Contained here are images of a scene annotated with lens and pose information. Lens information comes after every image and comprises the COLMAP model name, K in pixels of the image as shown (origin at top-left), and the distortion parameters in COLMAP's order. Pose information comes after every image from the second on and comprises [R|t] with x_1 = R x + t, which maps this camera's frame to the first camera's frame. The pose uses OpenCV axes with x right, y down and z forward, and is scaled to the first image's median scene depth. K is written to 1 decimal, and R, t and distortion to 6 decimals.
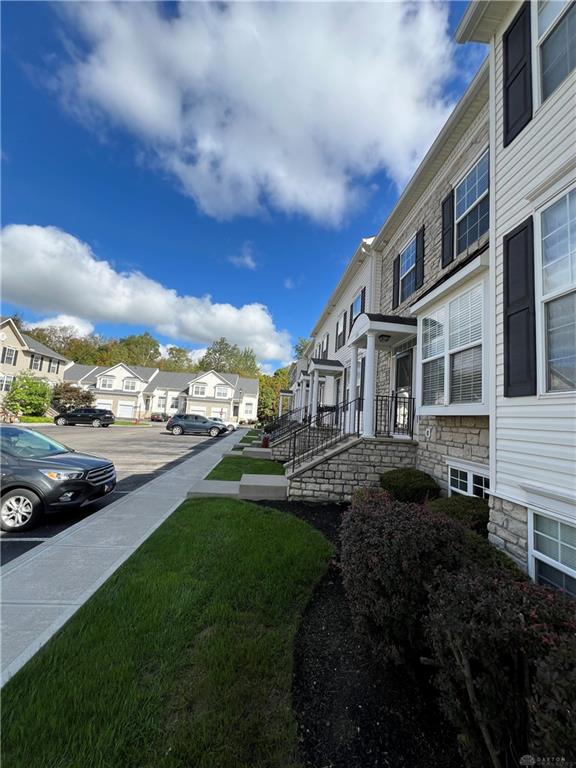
lens RADIAL K [[306.9, 0, 290.2], [0, 306.9, 382.0], [0, 0, 1]] dist [-0.003713, 0.000815]
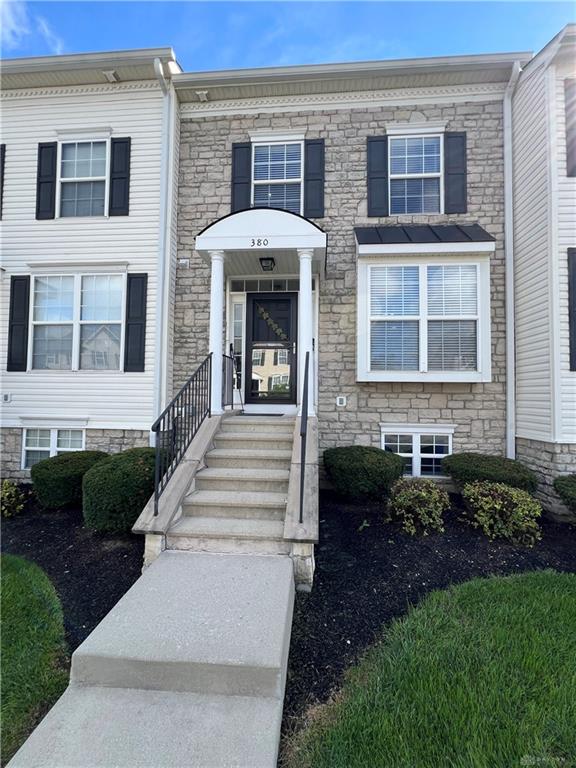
lens RADIAL K [[306.9, 0, 290.2], [0, 306.9, 382.0], [0, 0, 1]] dist [-0.003713, 0.000815]
pose [[0.148910, -0.026942, 0.988484, -0.420012], [-0.112805, 0.992640, 0.044049, 0.091235], [-0.982395, -0.118065, 0.144774, 1.022541]]
